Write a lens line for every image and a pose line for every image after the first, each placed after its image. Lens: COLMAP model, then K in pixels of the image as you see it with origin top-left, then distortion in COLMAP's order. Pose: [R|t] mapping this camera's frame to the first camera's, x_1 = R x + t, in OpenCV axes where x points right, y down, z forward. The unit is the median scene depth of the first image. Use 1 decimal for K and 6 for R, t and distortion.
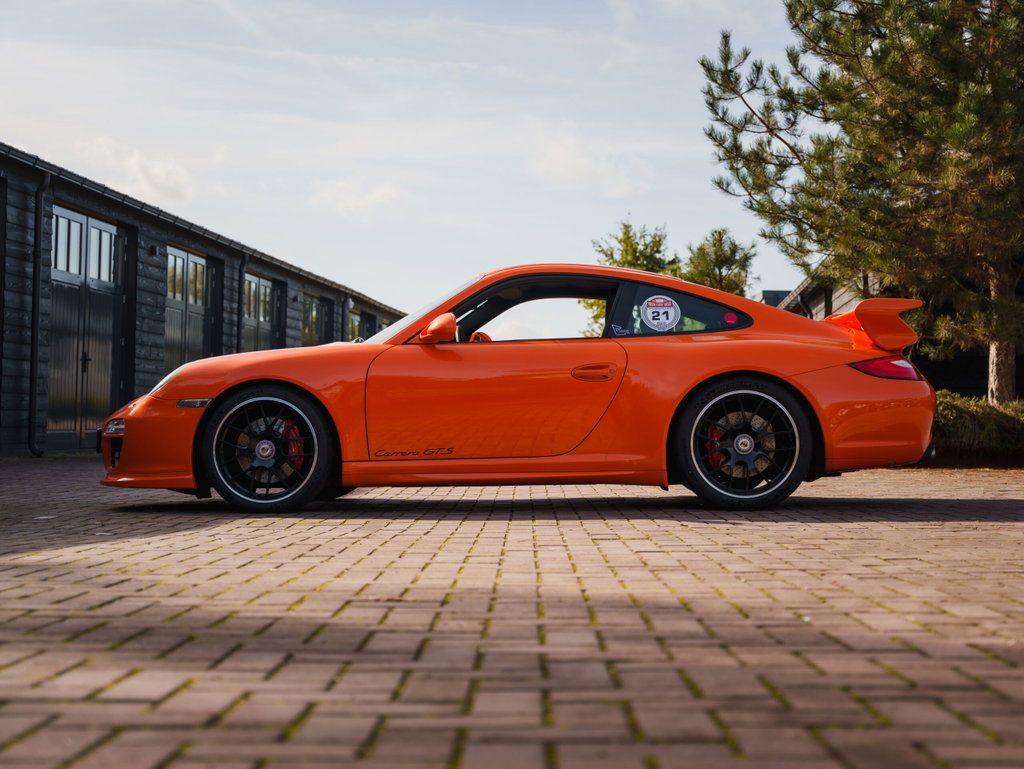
lens RADIAL K [[1371.0, 0, 512.0], [0, 1371.0, 384.5], [0, 0, 1]] dist [-0.006220, -0.003251]
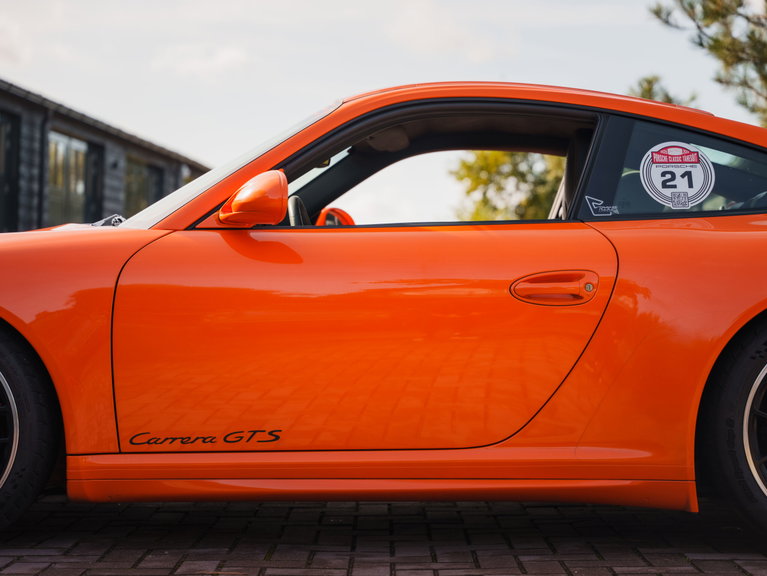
lens RADIAL K [[1595.9, 0, 383.5], [0, 1595.9, 288.0], [0, 0, 1]] dist [0.019116, 0.682047]
pose [[0.999943, 0.008941, 0.005830, -0.007178], [-0.009011, 0.999887, 0.012070, -0.014179], [-0.005721, -0.012122, 0.999910, 0.363411]]
